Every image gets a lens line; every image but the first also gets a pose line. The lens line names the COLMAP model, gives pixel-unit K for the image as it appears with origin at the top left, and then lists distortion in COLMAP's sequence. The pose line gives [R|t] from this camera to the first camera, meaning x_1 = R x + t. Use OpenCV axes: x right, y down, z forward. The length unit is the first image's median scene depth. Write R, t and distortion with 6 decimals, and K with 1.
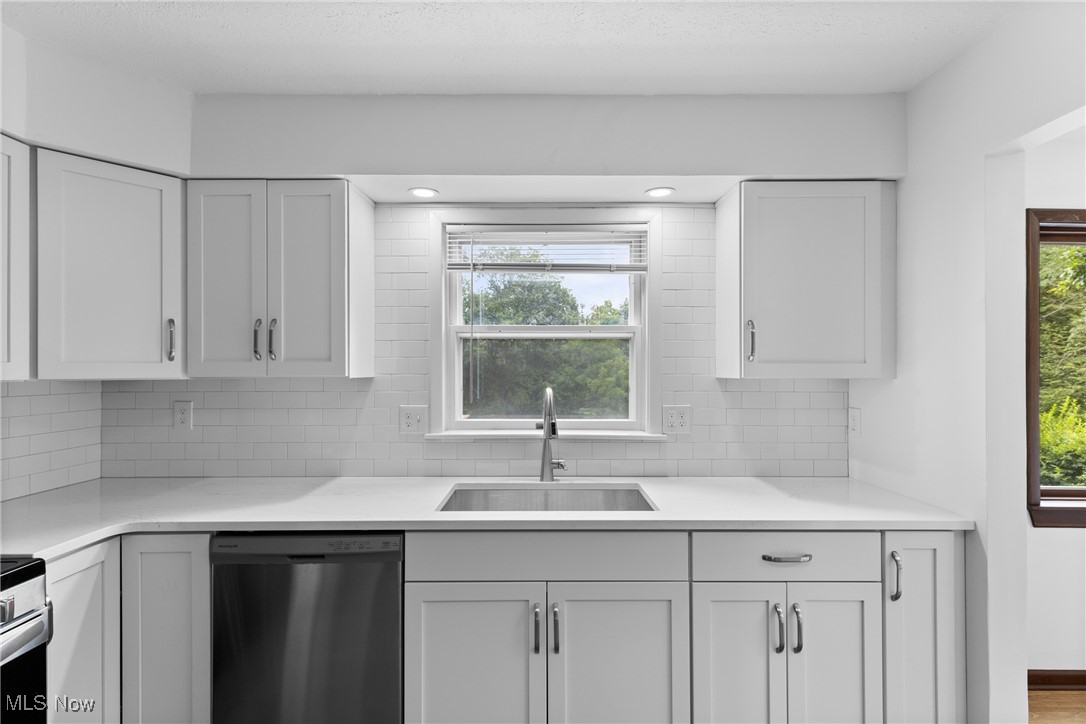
lens RADIAL K [[503.3, 0, 553.8], [0, 503.3, 366.0], [0, 0, 1]] dist [0.007791, -0.001609]
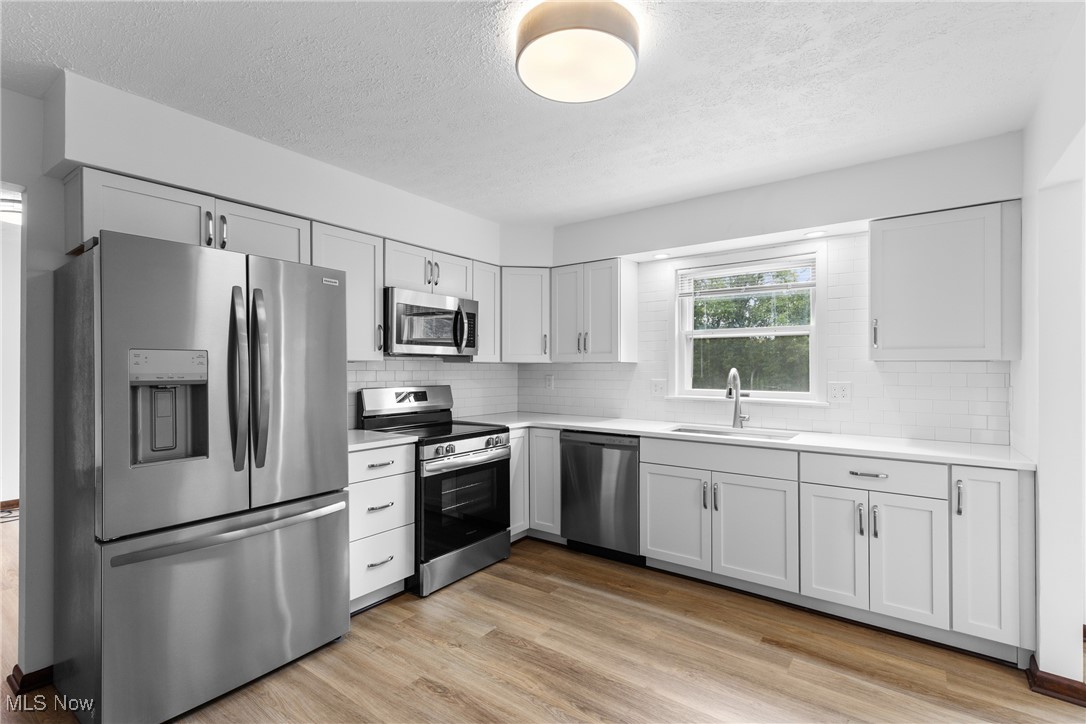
lens RADIAL K [[503.3, 0, 526.8], [0, 503.3, 368.3], [0, 0, 1]] dist [0.007791, -0.001609]
pose [[0.783644, 0.002379, -0.621206, 0.502110], [-0.000620, 0.999995, 0.003047, 0.042839], [0.621210, -0.002003, 0.783642, -0.714311]]
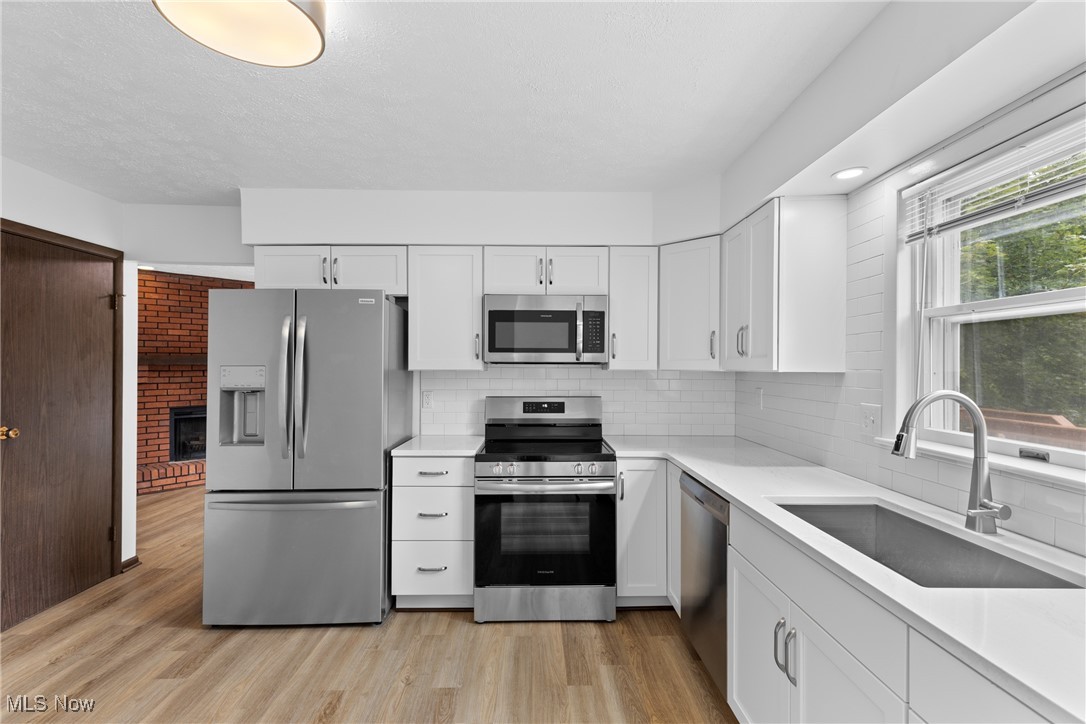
lens RADIAL K [[503.3, 0, 521.8], [0, 503.3, 368.7], [0, 0, 1]] dist [0.007791, -0.001609]
pose [[-0.010107, 0.006227, -0.999930, 0.742139], [0.001399, 0.999980, 0.006213, 0.009365], [0.999948, -0.001336, -0.010116, 0.444731]]
